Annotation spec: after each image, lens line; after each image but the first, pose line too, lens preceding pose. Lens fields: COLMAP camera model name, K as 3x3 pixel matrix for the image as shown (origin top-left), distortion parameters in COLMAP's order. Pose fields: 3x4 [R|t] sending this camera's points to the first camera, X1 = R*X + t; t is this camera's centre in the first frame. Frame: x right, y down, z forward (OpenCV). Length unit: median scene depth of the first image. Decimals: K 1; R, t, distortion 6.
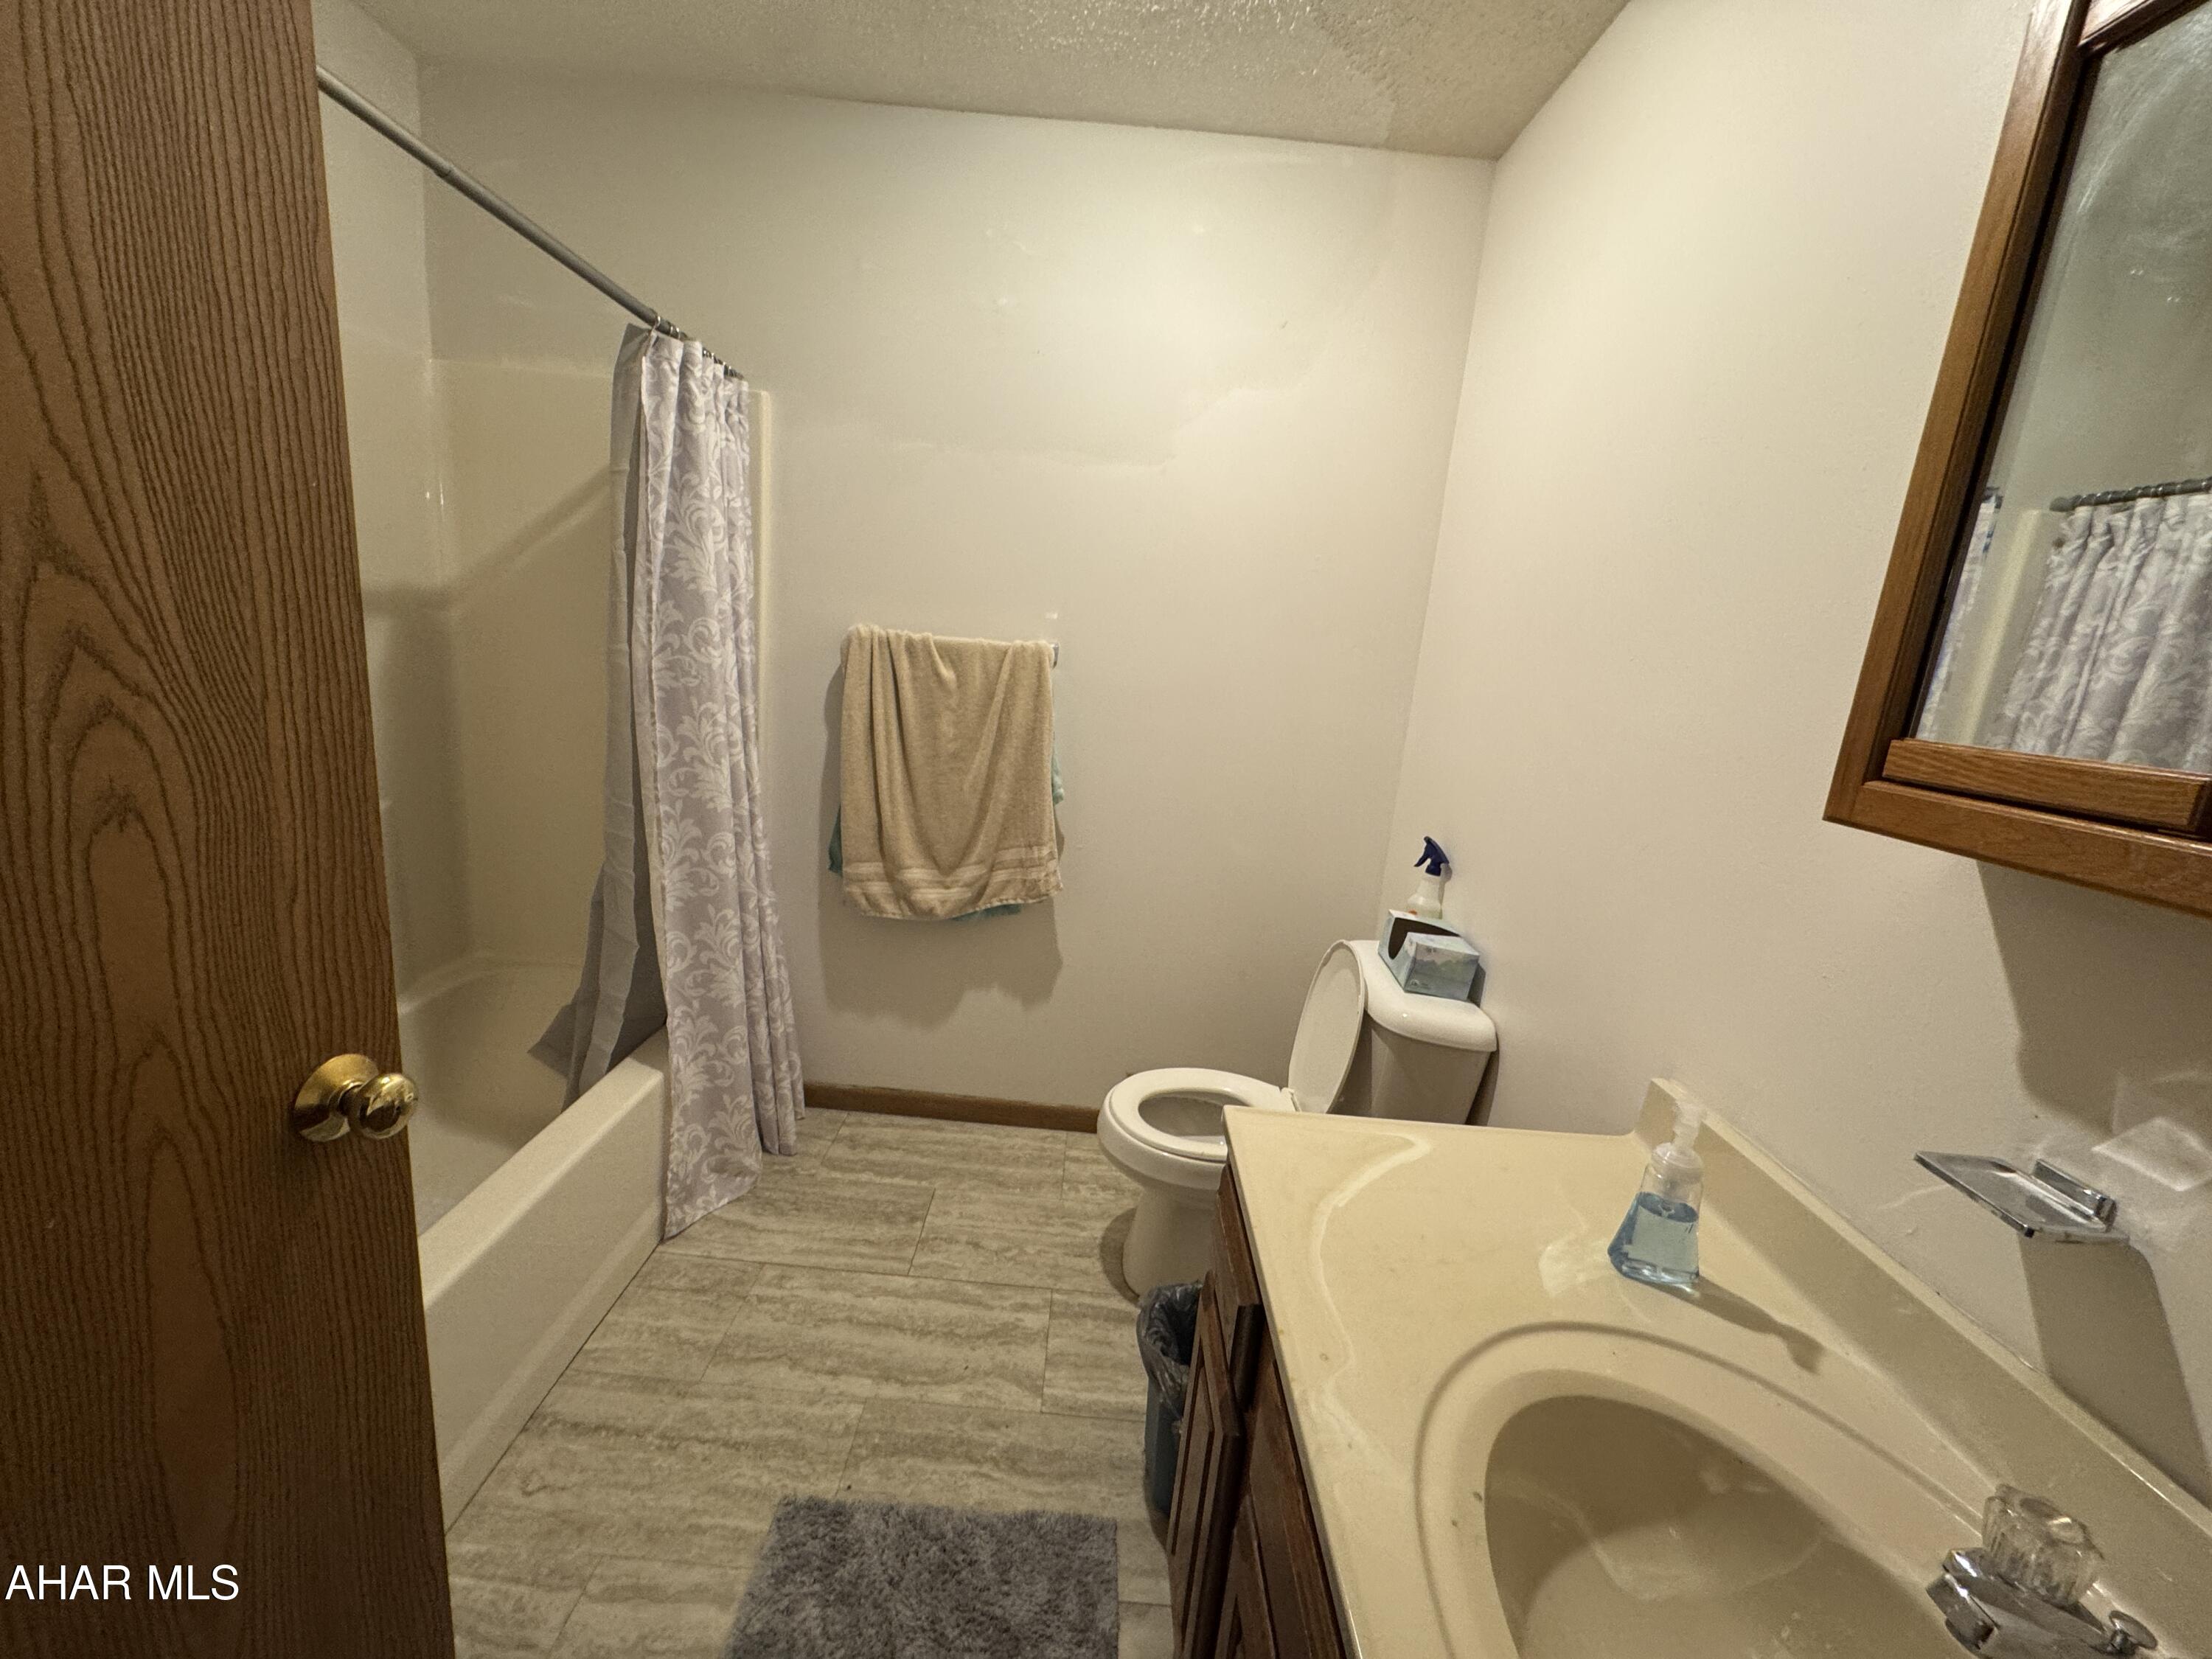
lens RADIAL K [[880.4, 0, 1098.3], [0, 880.4, 829.5], [0, 0, 1]] dist [-0.005948, 0.000787]
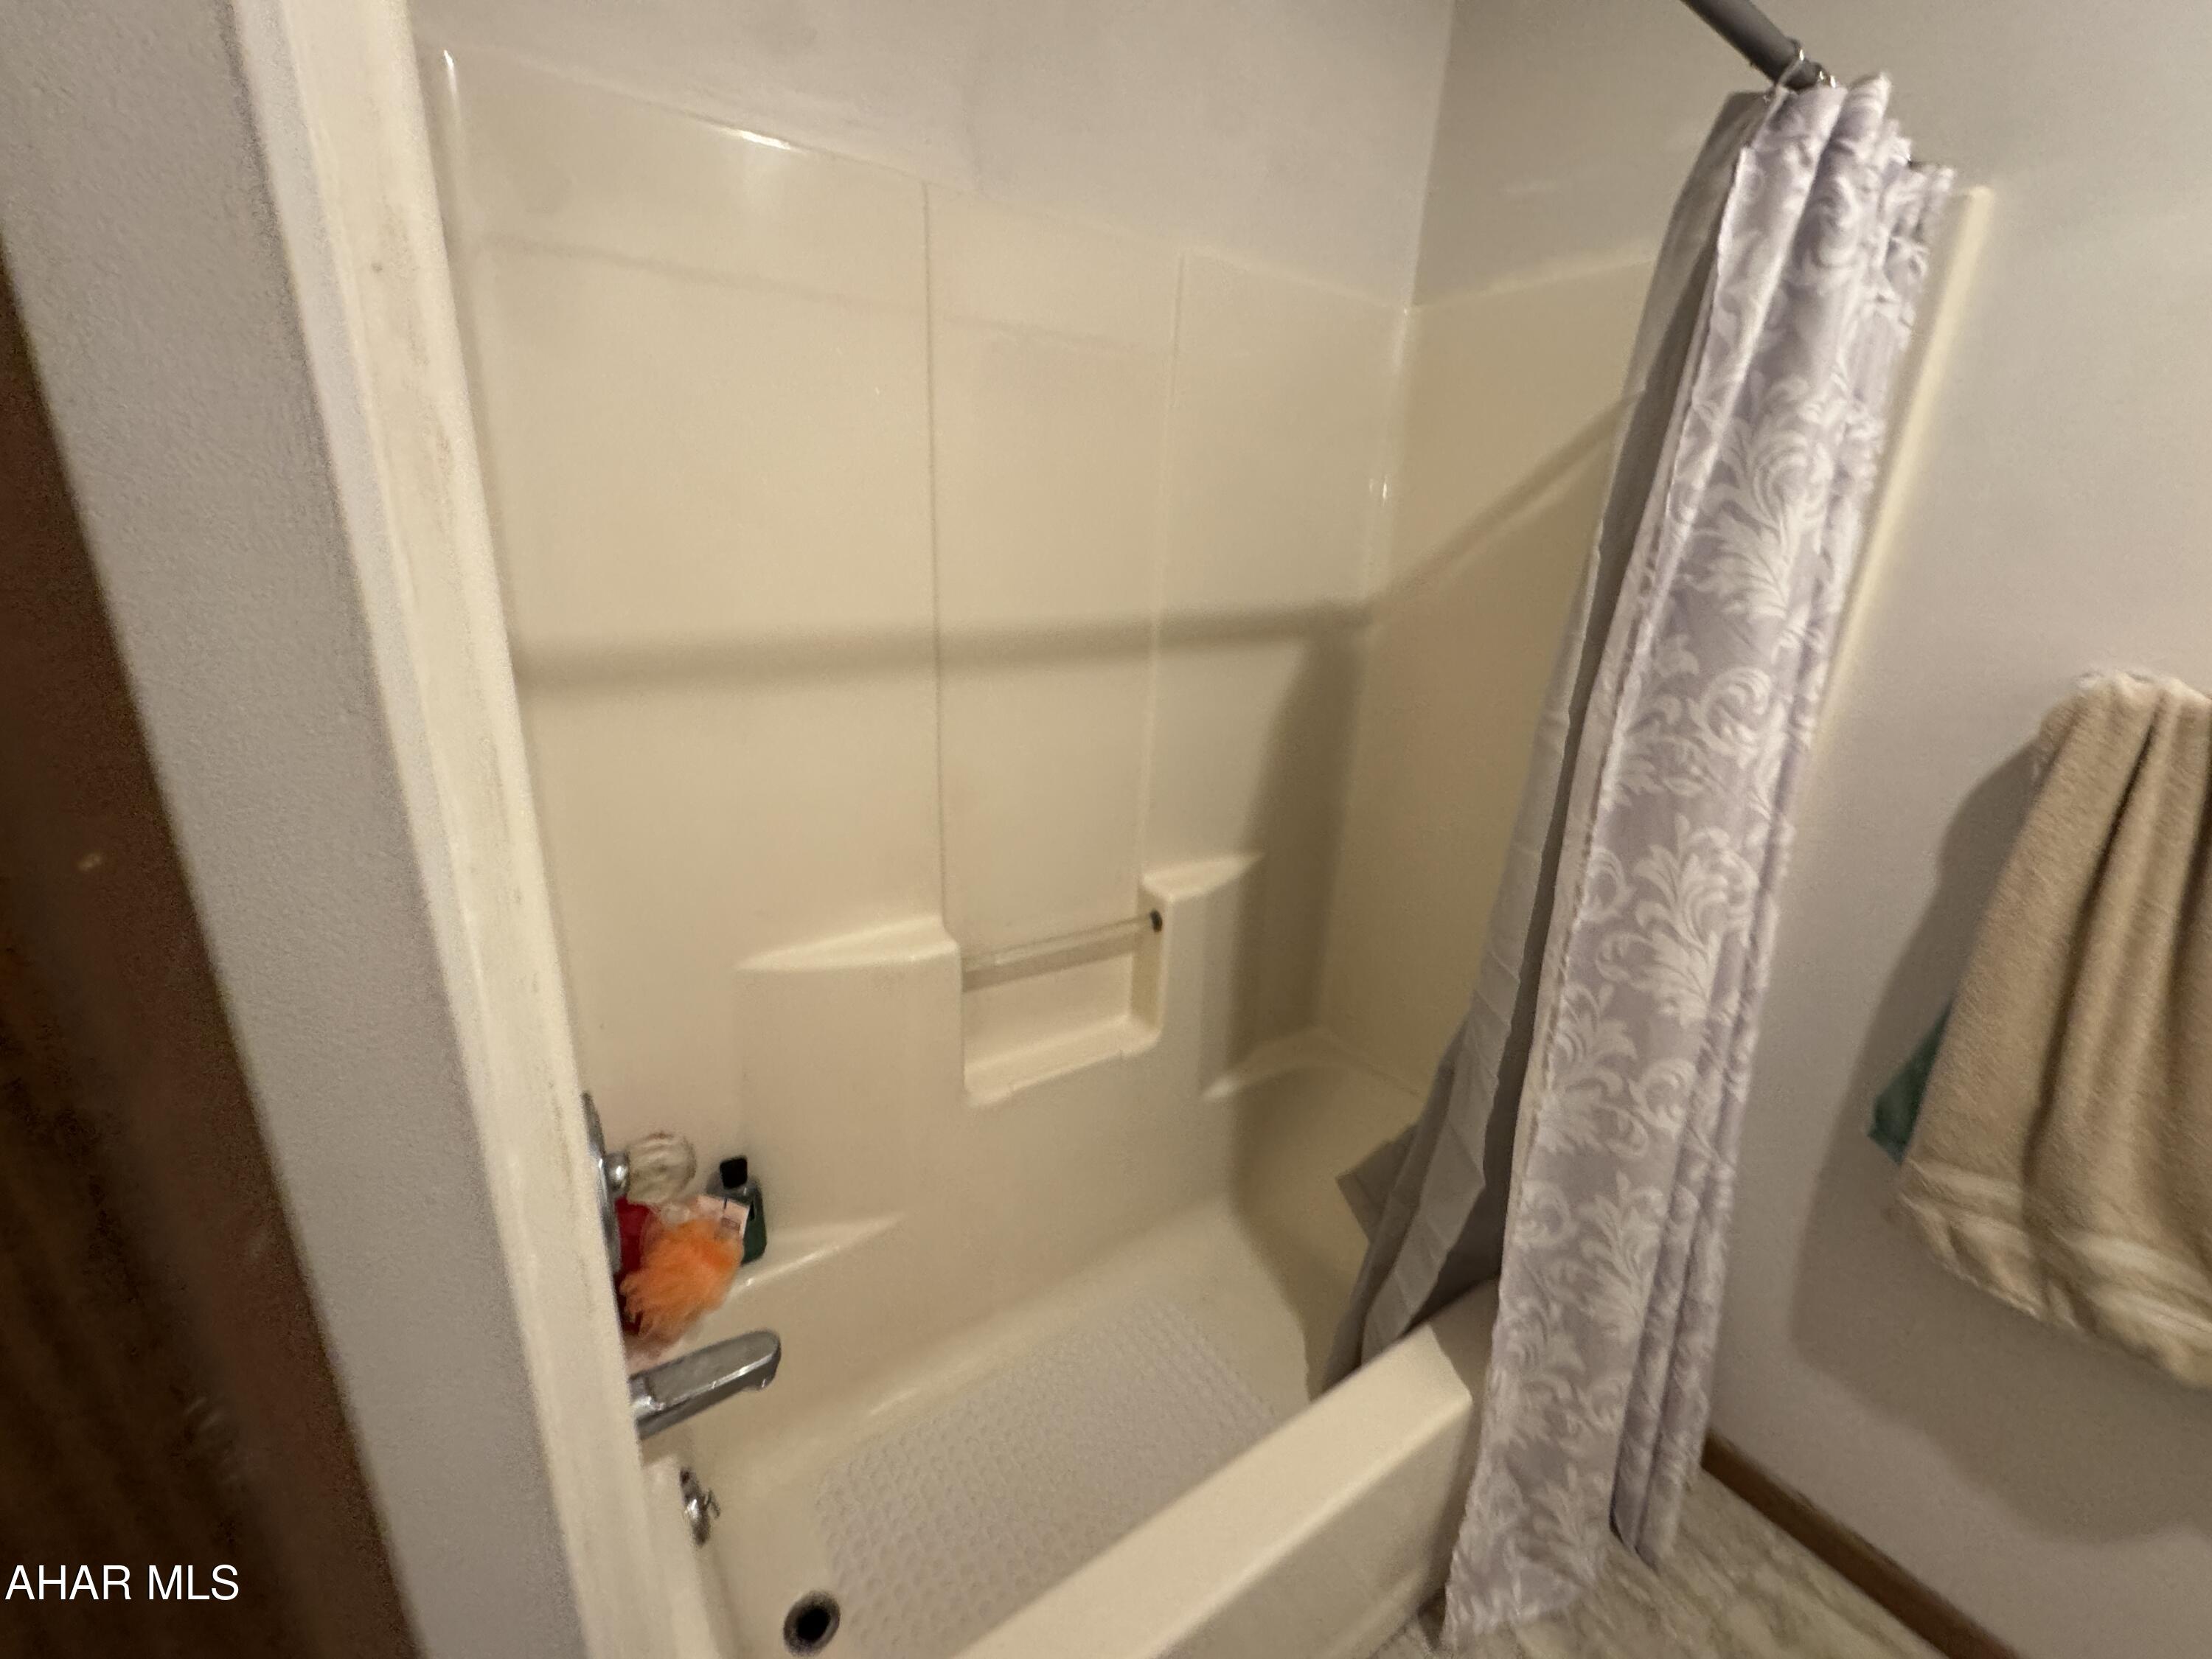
lens RADIAL K [[880.4, 0, 1102.6], [0, 880.4, 829.8], [0, 0, 1]] dist [-0.005948, 0.000787]
pose [[0.571433, 0.186986, -0.799062, -0.376985], [-0.172451, 0.979315, 0.105842, -0.221409], [0.802325, 0.077317, 0.591859, 0.649593]]
